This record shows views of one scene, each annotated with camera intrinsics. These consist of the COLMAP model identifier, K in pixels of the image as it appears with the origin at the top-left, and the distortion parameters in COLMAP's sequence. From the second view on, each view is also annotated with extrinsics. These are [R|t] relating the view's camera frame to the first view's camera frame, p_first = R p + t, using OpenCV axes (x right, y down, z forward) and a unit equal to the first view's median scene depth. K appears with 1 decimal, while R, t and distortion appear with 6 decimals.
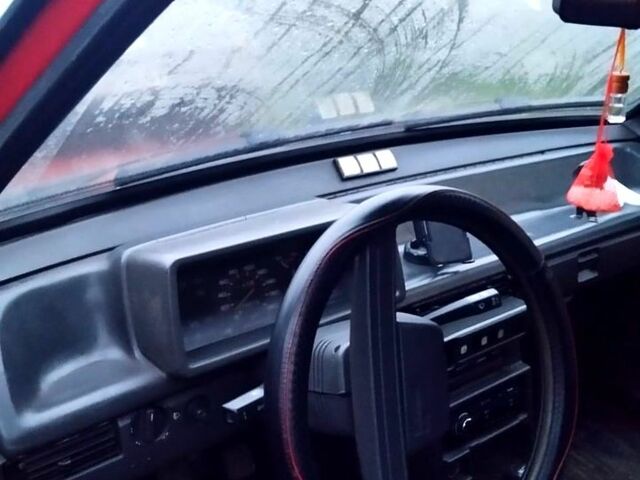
lens RADIAL K [[688.7, 0, 320.0], [0, 688.7, 240.0], [0, 0, 1]] dist [0.065381, -0.154844]
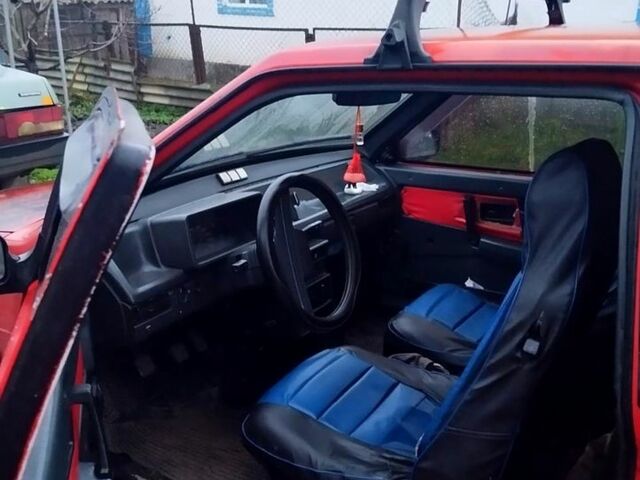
lens RADIAL K [[688.7, 0, 320.0], [0, 688.7, 240.0], [0, 0, 1]] dist [0.065381, -0.154844]
pose [[0.925020, -0.100366, 0.366421, -0.409307], [0.122855, 0.991677, -0.038516, 0.157273], [-0.359505, 0.080645, 0.929652, -0.767860]]
